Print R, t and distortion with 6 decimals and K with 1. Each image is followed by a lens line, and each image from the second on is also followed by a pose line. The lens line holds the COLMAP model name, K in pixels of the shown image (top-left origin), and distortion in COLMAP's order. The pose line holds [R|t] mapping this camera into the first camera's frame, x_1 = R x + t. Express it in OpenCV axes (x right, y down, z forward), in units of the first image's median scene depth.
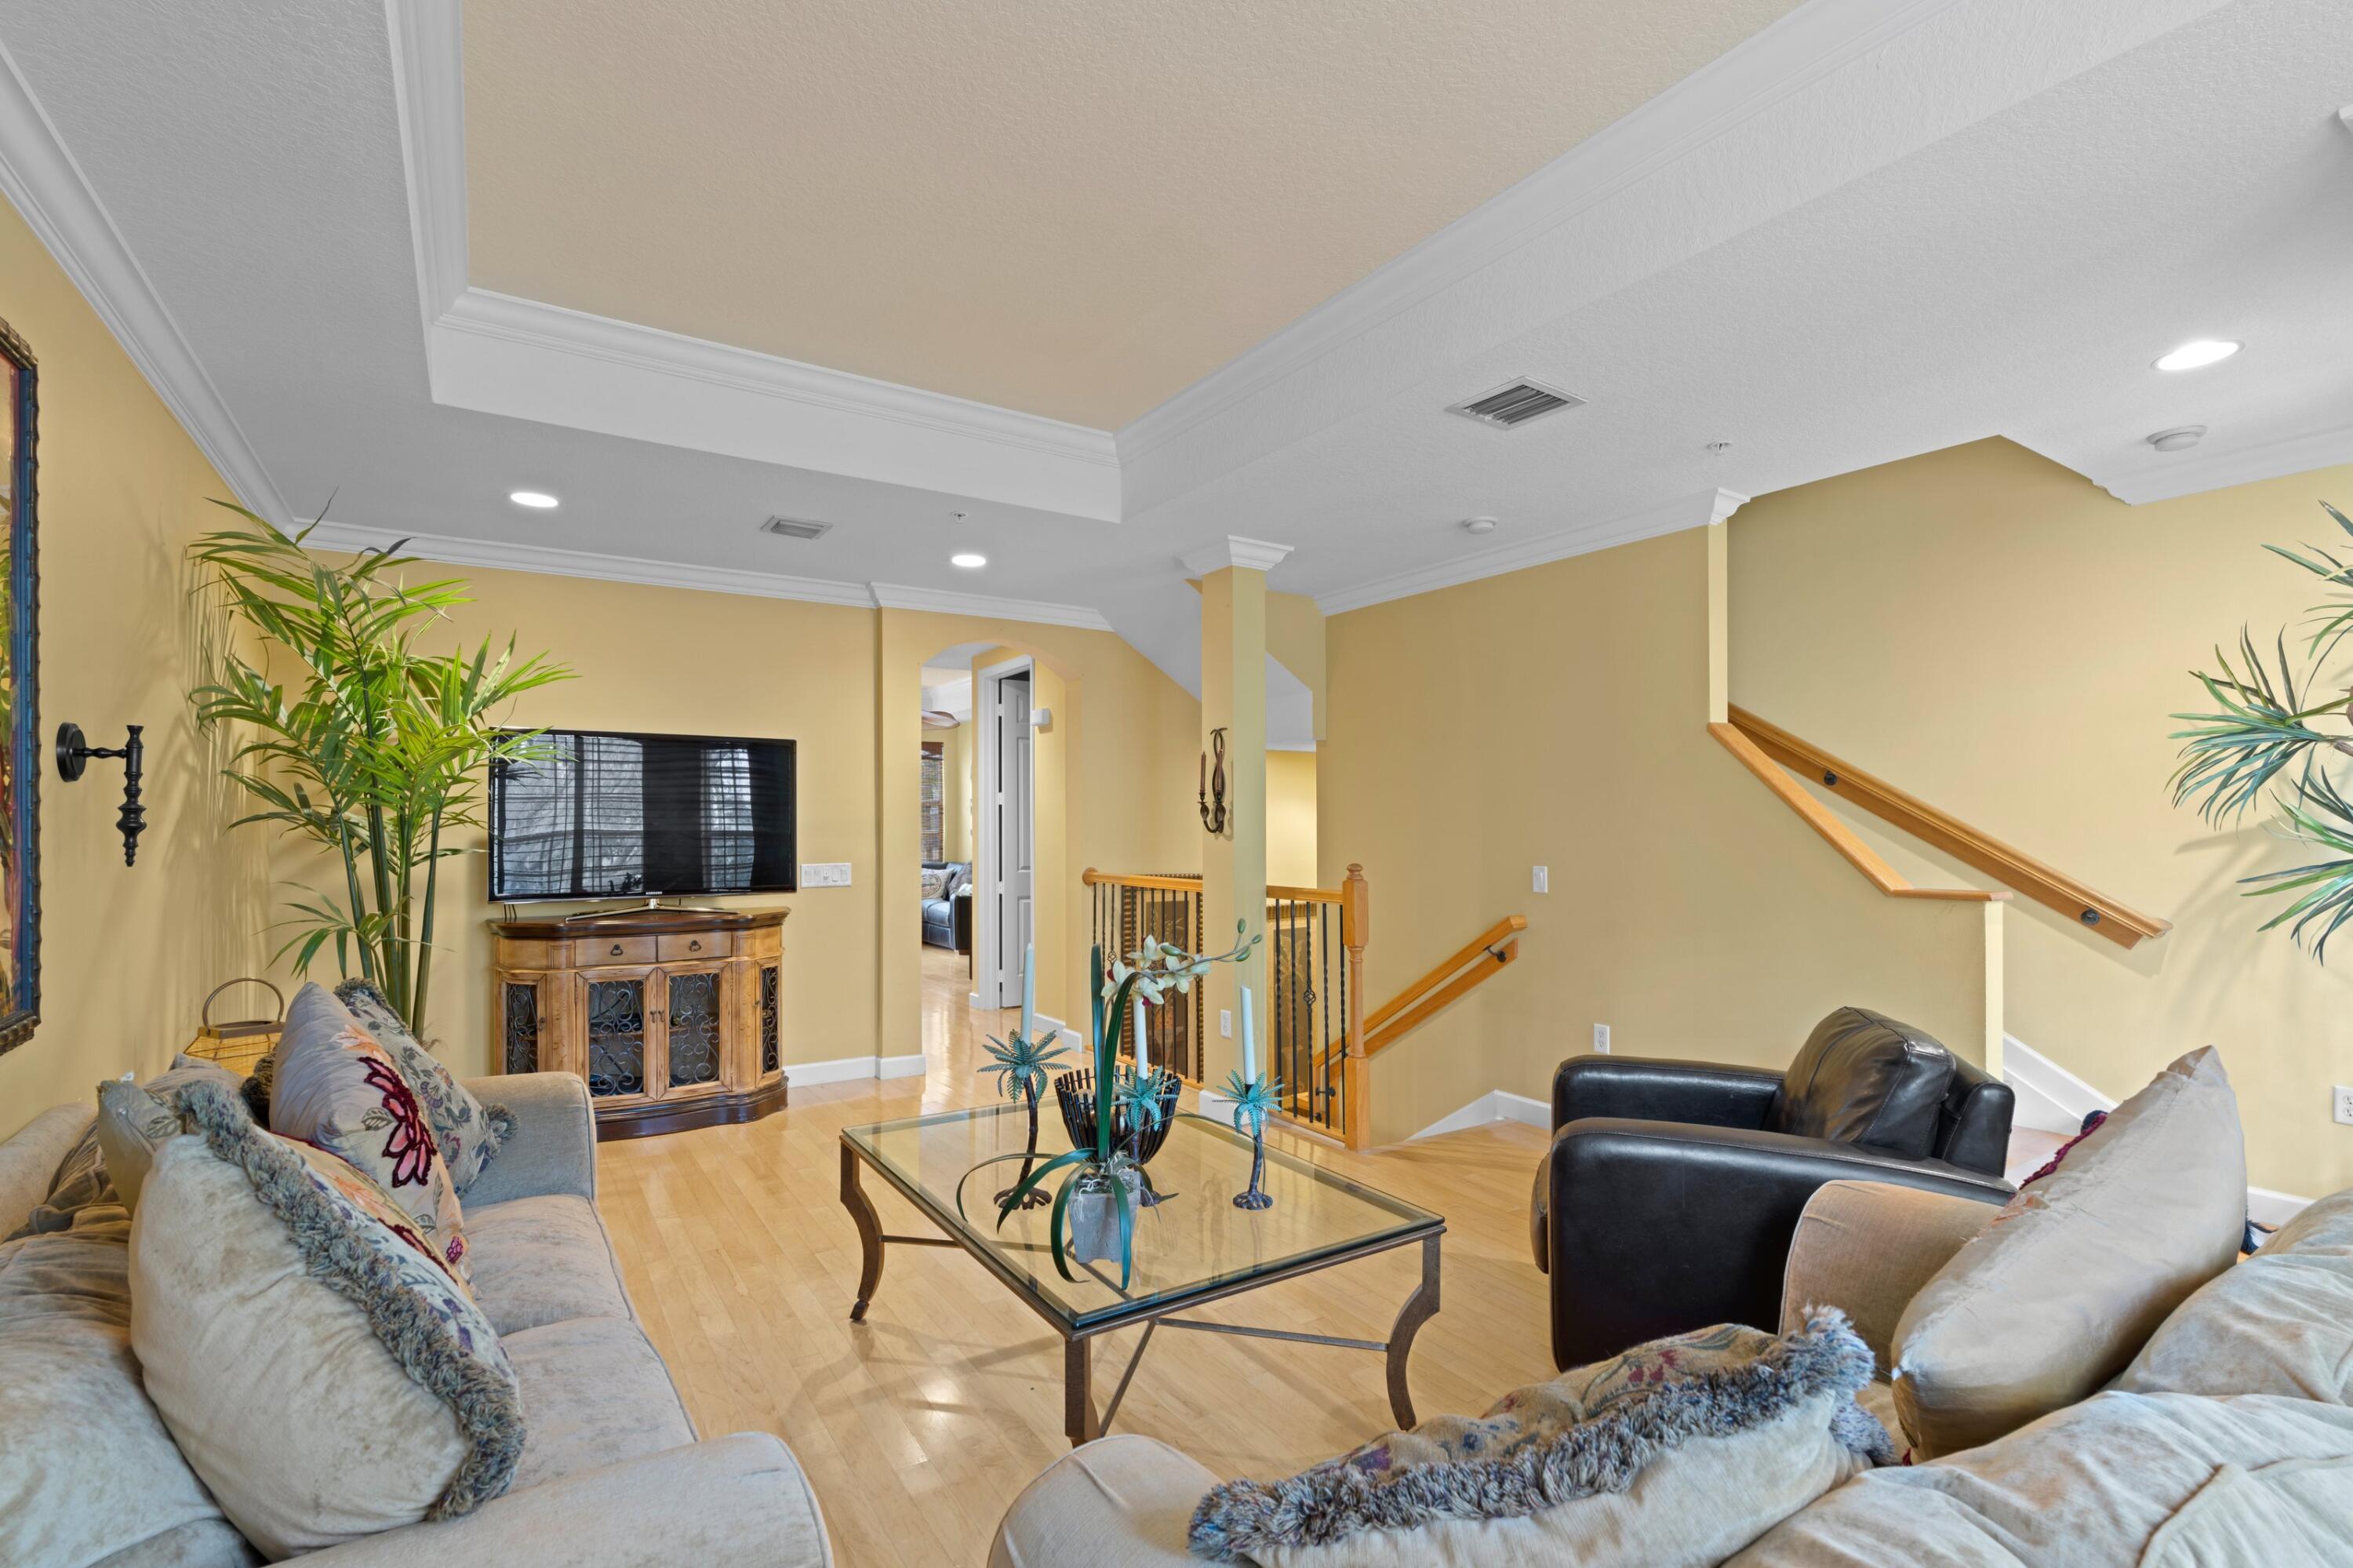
lens RADIAL K [[1061.1, 0, 1174.7], [0, 1061.1, 807.1], [0, 0, 1]] dist [0.000366, 0.000370]
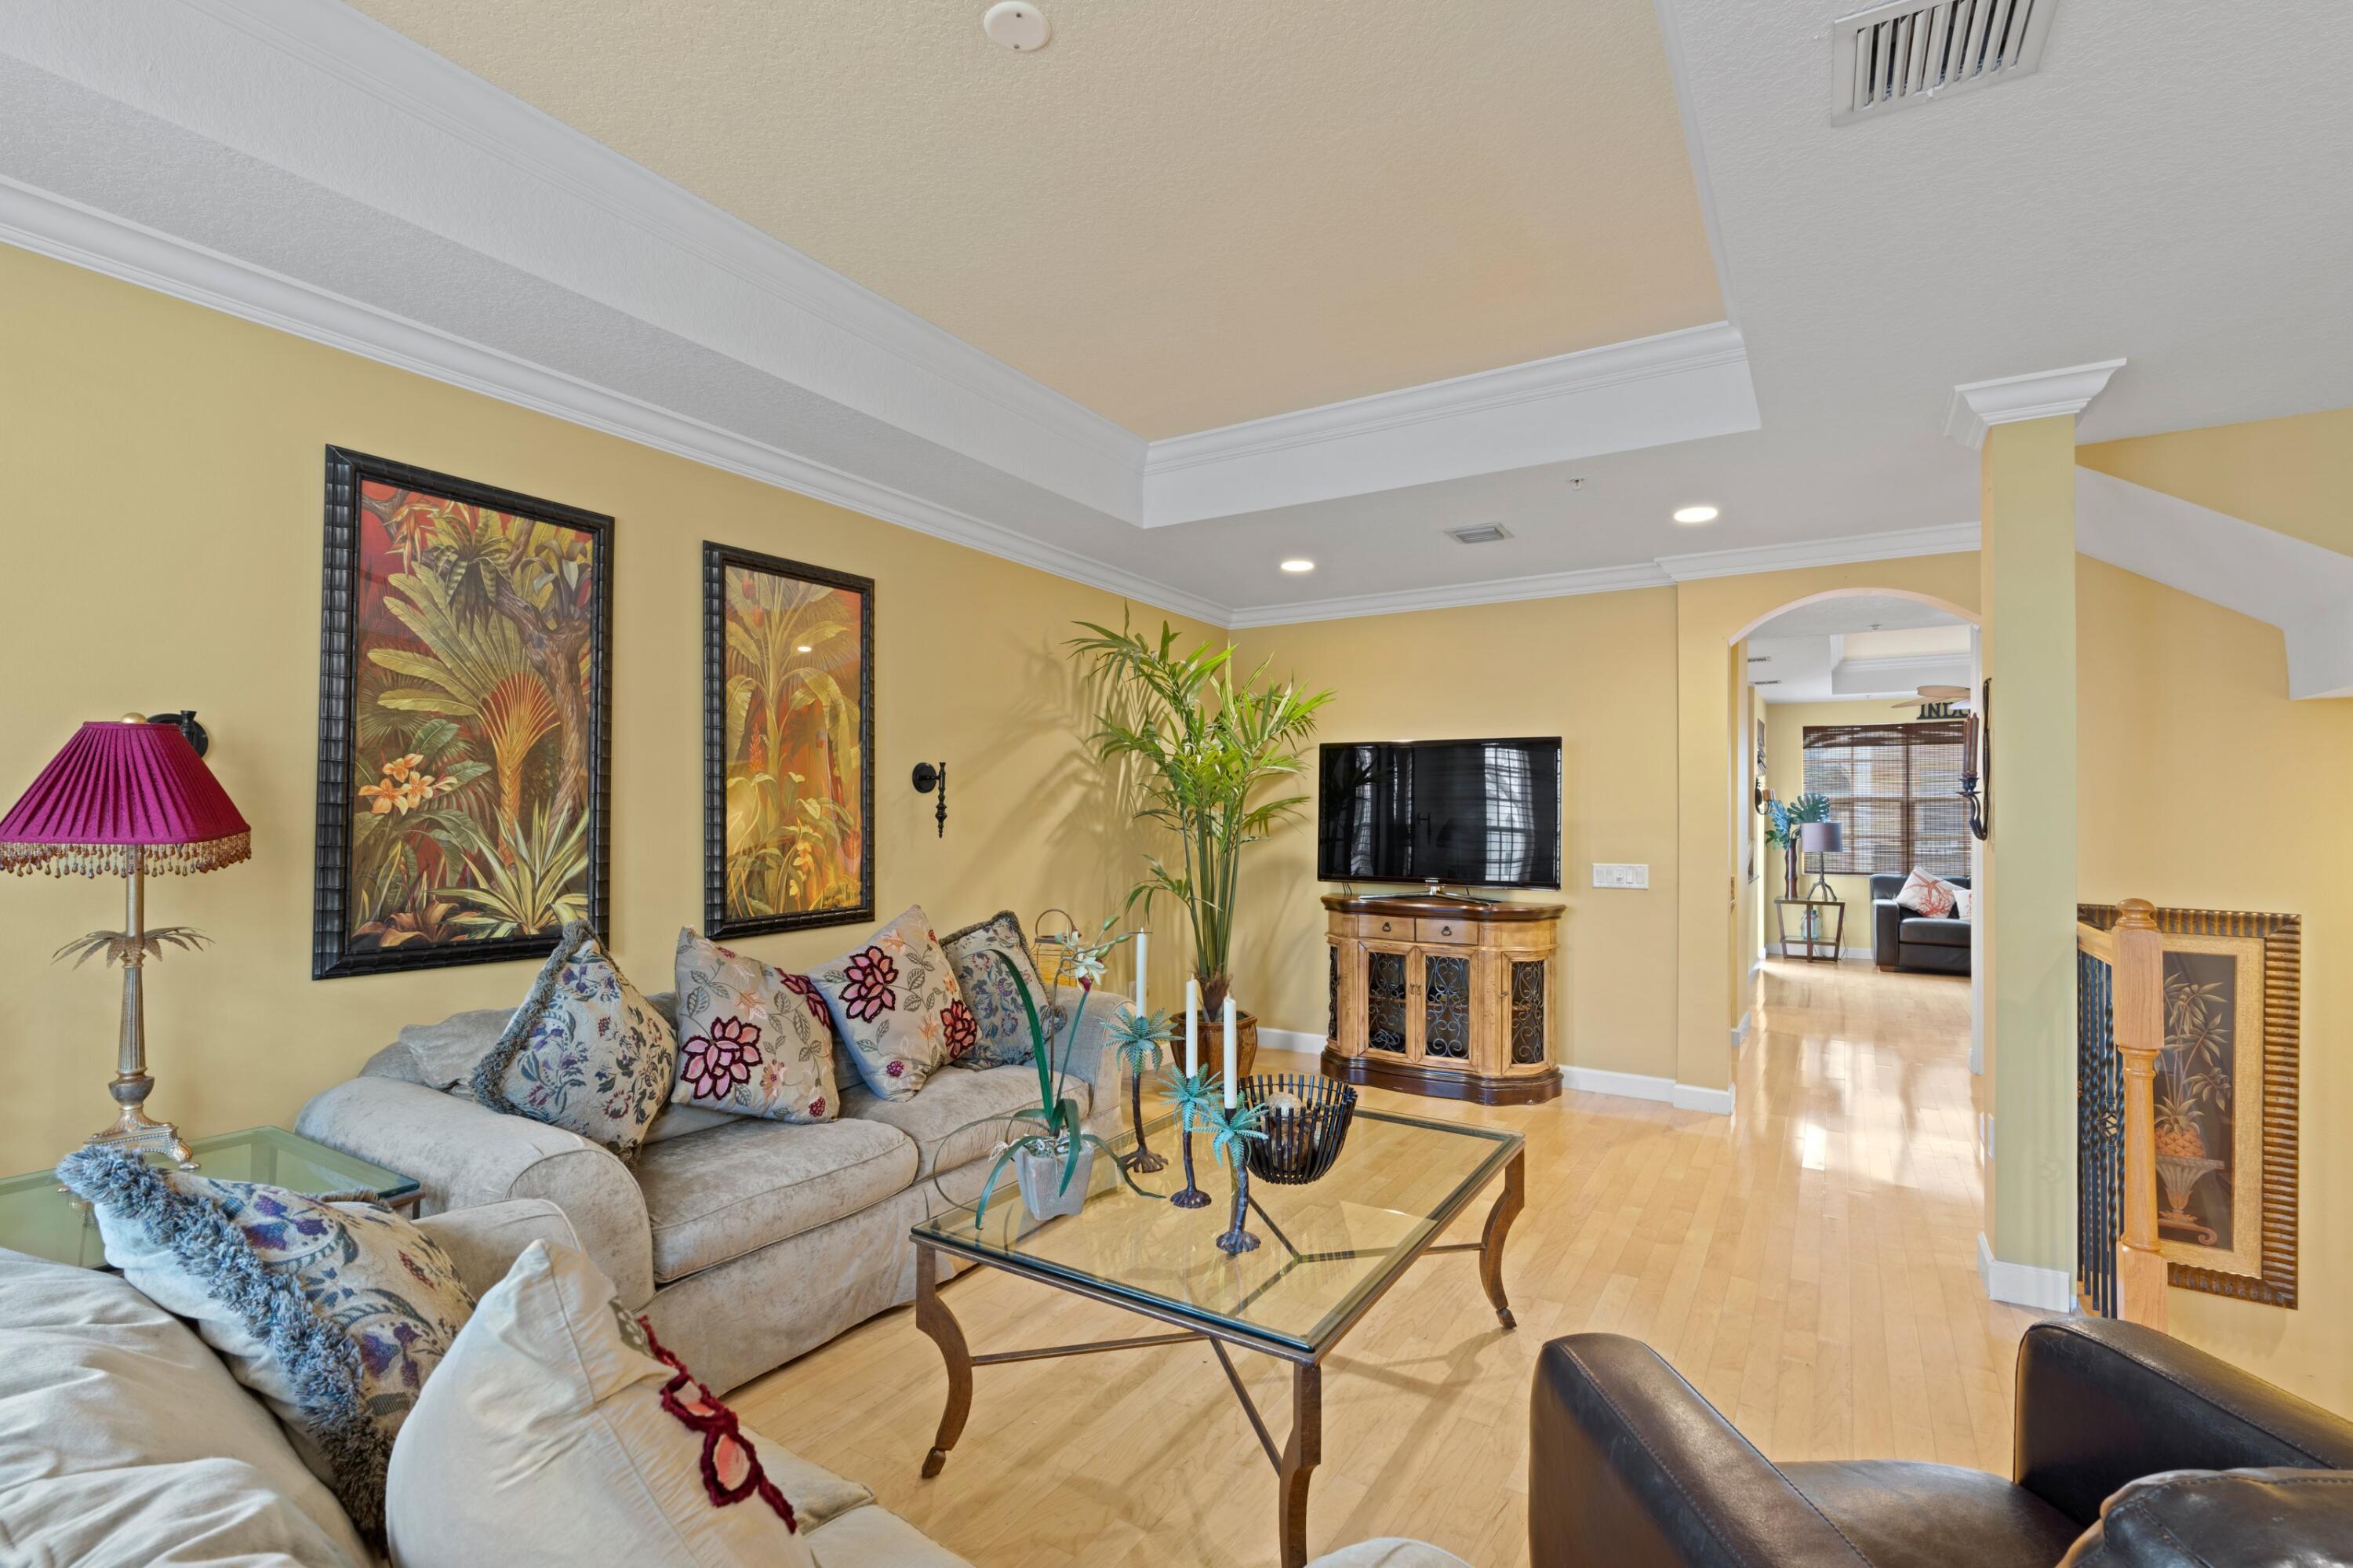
lens RADIAL K [[1061.1, 0, 1174.7], [0, 1061.1, 807.1], [0, 0, 1]] dist [0.000366, 0.000370]
pose [[0.428985, -0.001496, -0.903311, 0.418672], [0.003038, 0.999995, -0.000213, 0.001634], [0.903307, -0.002653, 0.428987, 0.273402]]
